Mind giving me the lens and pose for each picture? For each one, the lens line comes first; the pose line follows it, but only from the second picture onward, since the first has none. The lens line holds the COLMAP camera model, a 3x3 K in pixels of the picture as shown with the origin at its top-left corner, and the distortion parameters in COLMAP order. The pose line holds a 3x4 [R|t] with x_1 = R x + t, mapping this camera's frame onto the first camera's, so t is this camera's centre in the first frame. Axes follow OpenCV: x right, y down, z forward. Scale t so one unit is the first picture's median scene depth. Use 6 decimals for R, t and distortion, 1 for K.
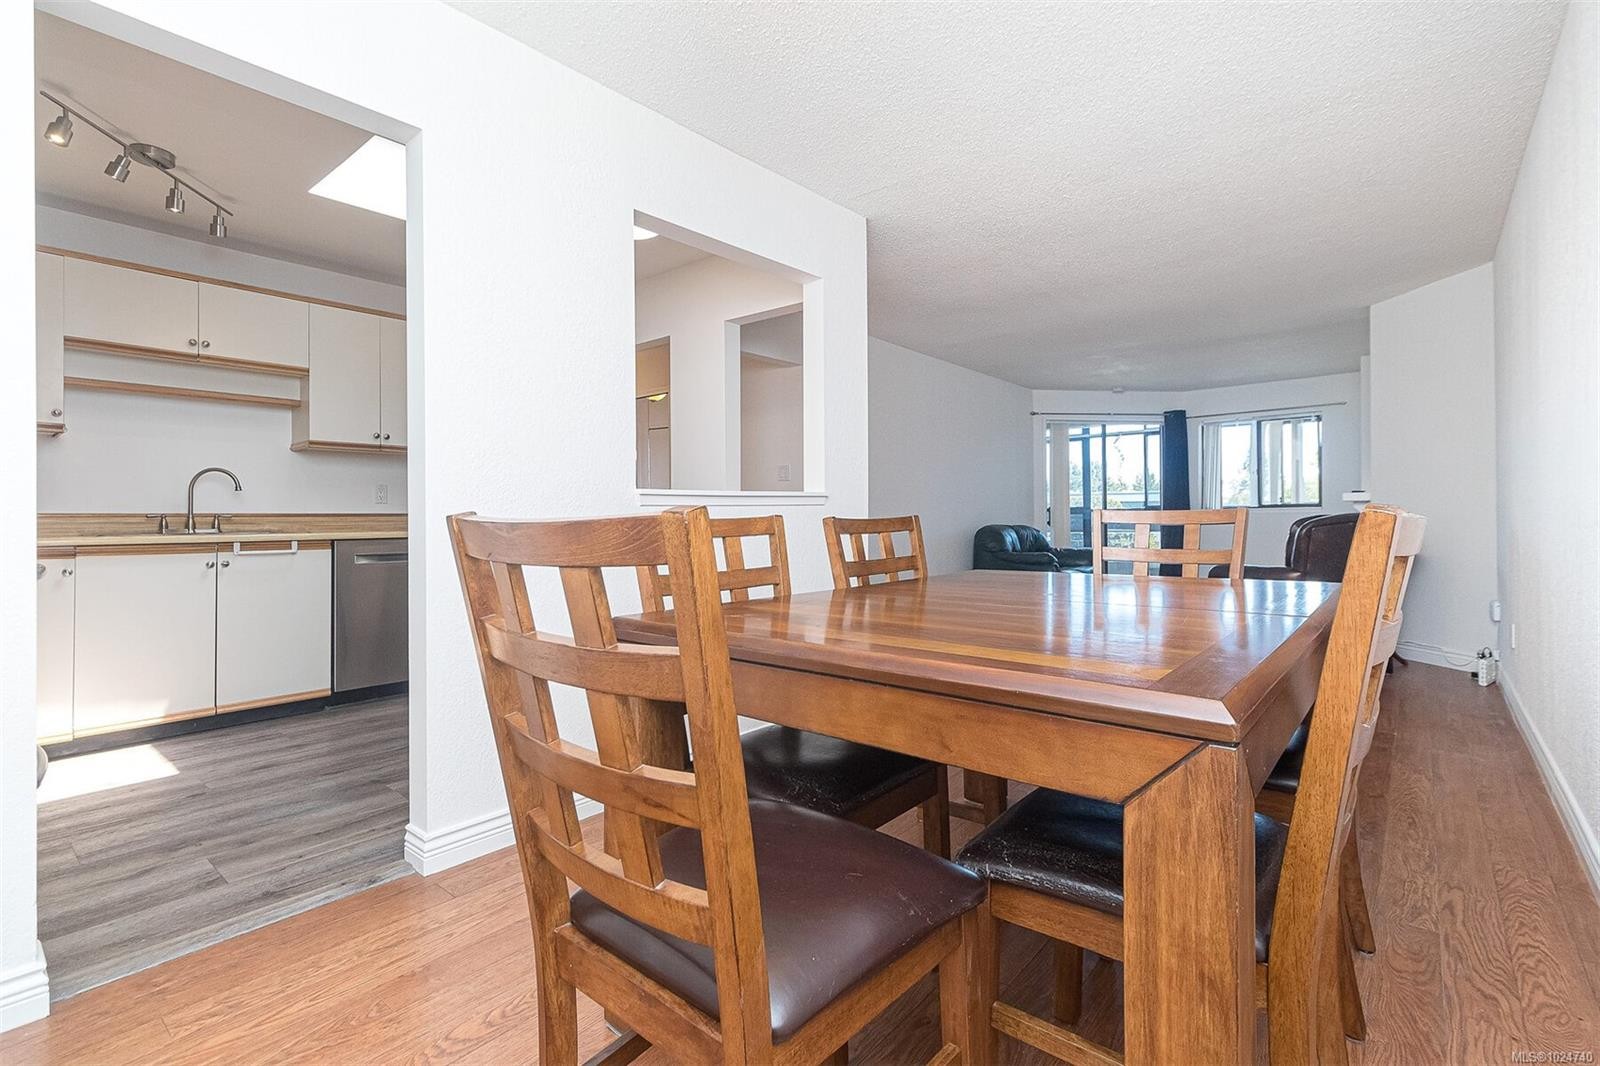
lens RADIAL K [[736.2, 0, 803.7], [0, 736.2, 515.0], [0, 0, 1]] dist [0.001566, 0.000193]
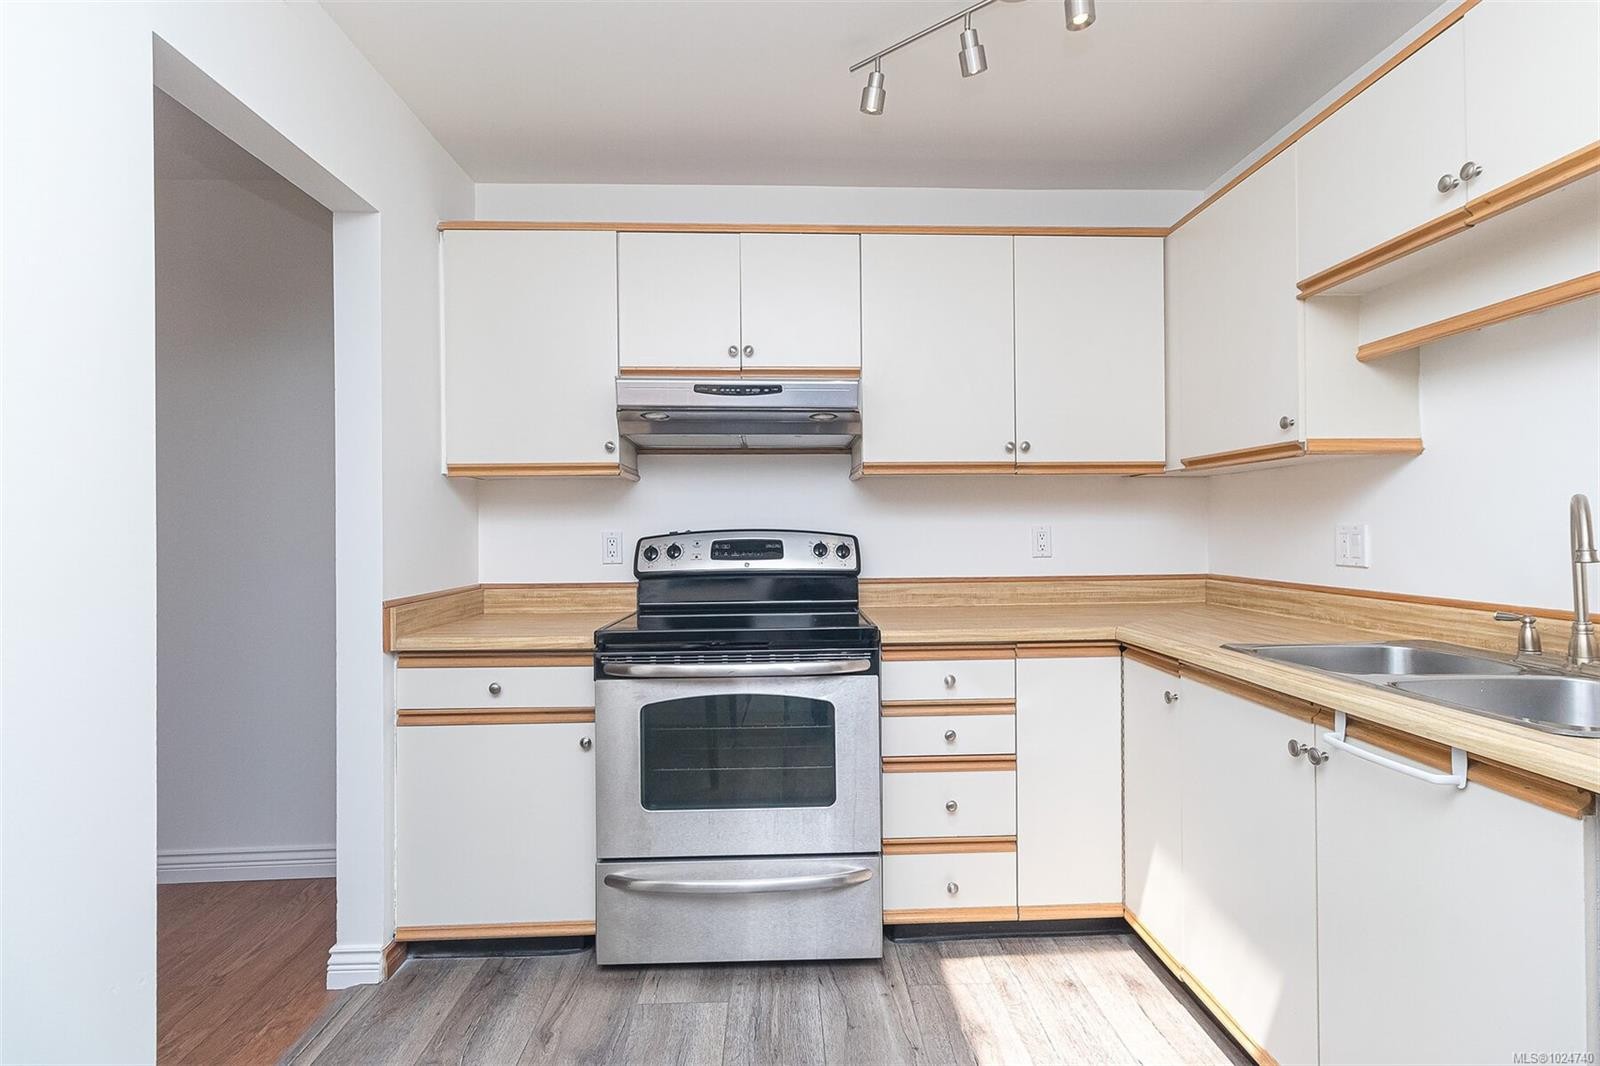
lens RADIAL K [[758.9, 0, 806.8], [0, 758.9, 525.7], [0, 0, 1]] dist [0.003545, 0.000389]
pose [[-0.736835, 0.011343, -0.675977, -0.295791], [0.018025, 0.999833, -0.002870, -0.056178], [0.675832, -0.014300, -0.736917, 1.046854]]
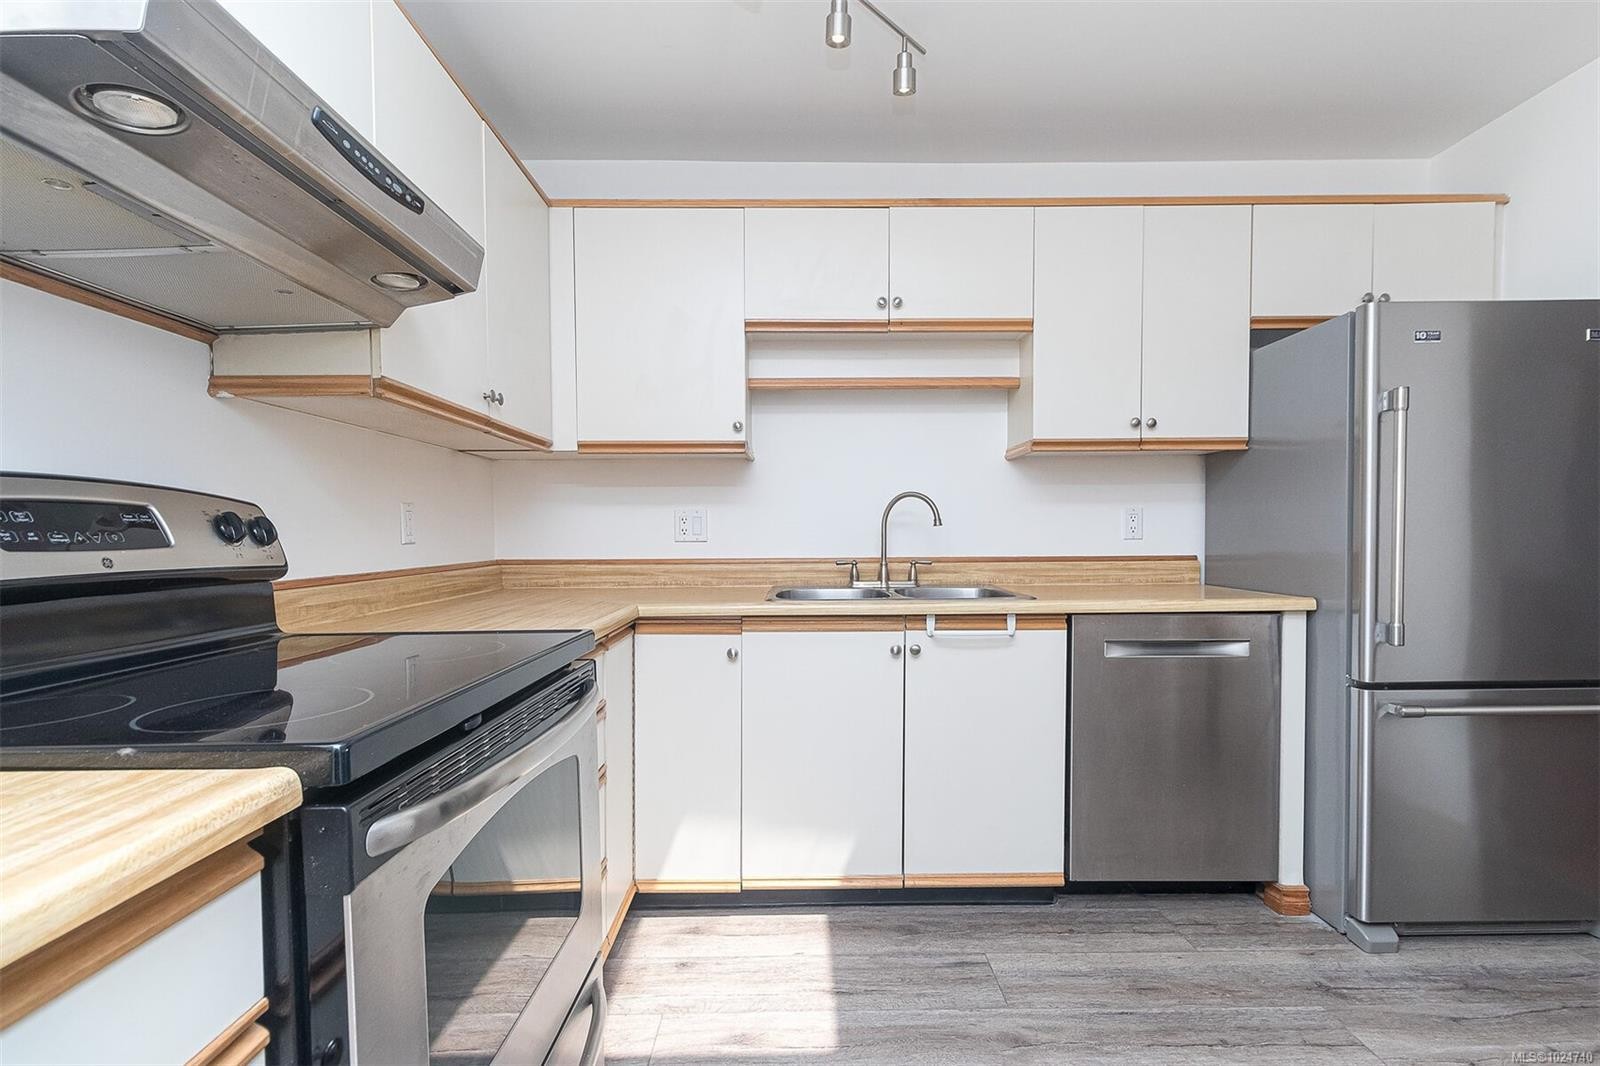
lens RADIAL K [[753.9, 0, 804.5], [0, 753.9, 558.8], [0, 0, 1]] dist [0.001762, 0.000514]
pose [[0.648316, 0.031115, -0.760736, -0.347833], [0.005085, 0.998965, 0.045192, -0.035428], [0.761355, -0.033167, 0.647487, 0.494989]]
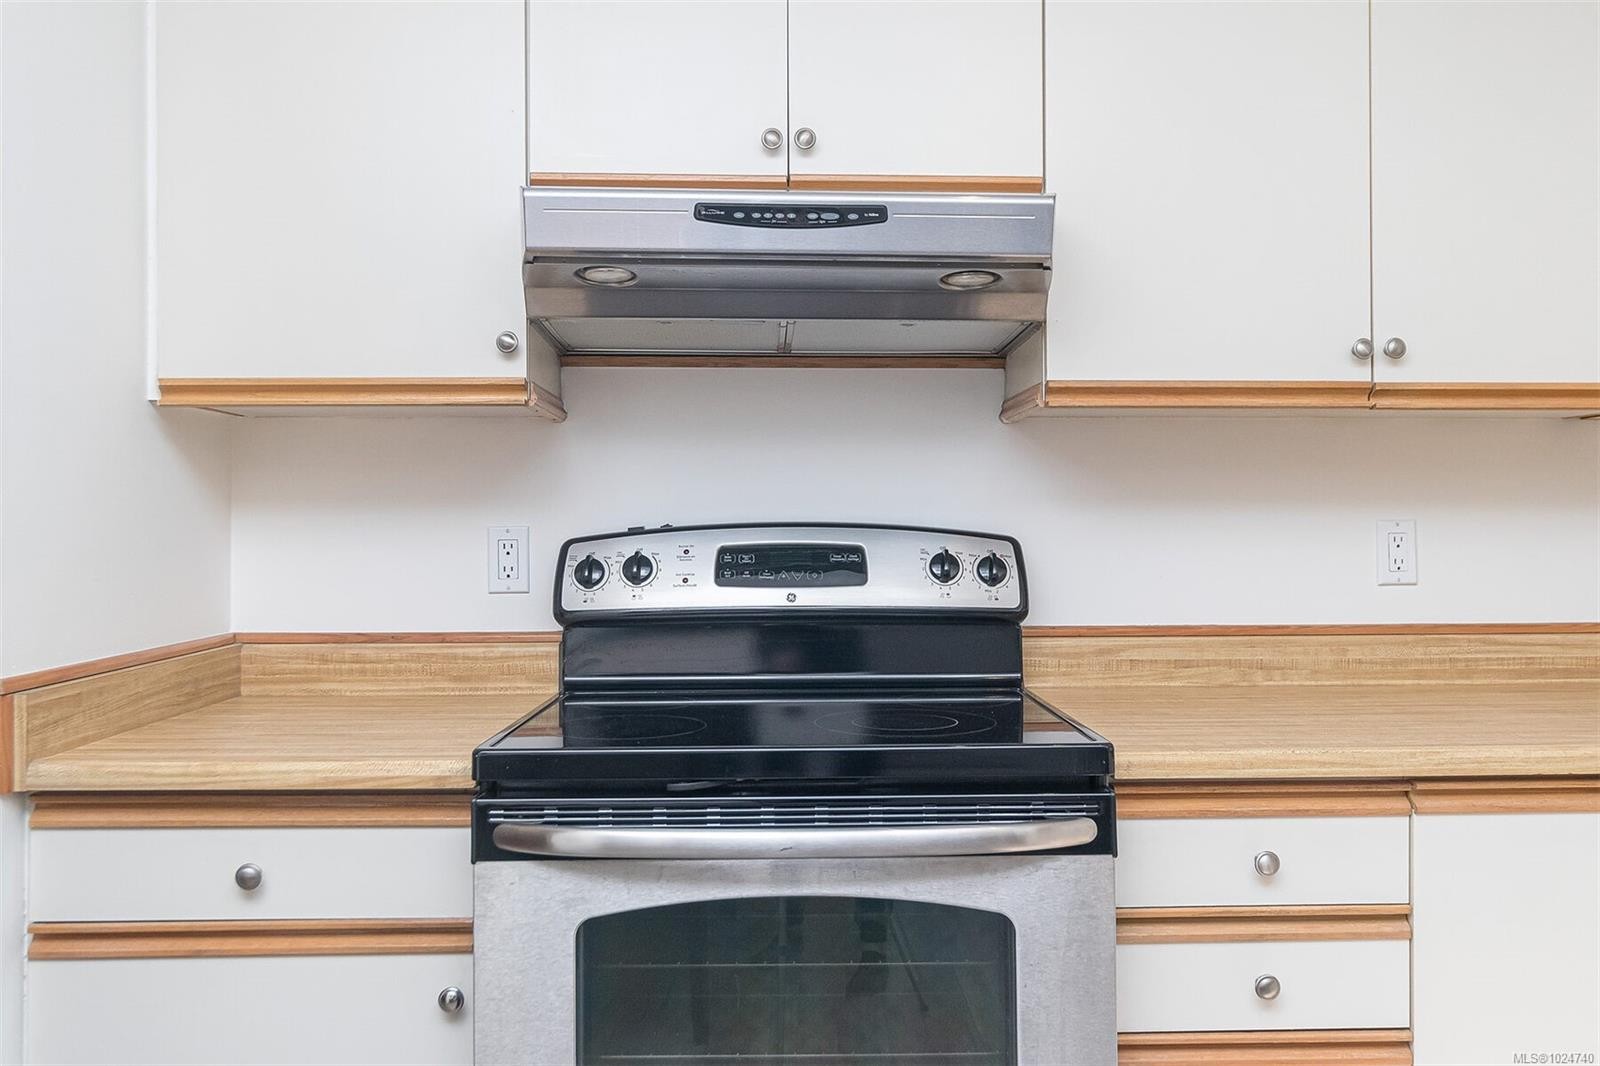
lens RADIAL K [[1264.7, 0, 807.7], [0, 1264.7, 515.7], [0, 0, 1]] dist [0.004161, 0.000070]
pose [[-0.742076, 0.004716, -0.670299, -0.363214], [0.011795, 0.999912, -0.006024, -0.055488], [0.670212, -0.012376, -0.742067, 0.906491]]
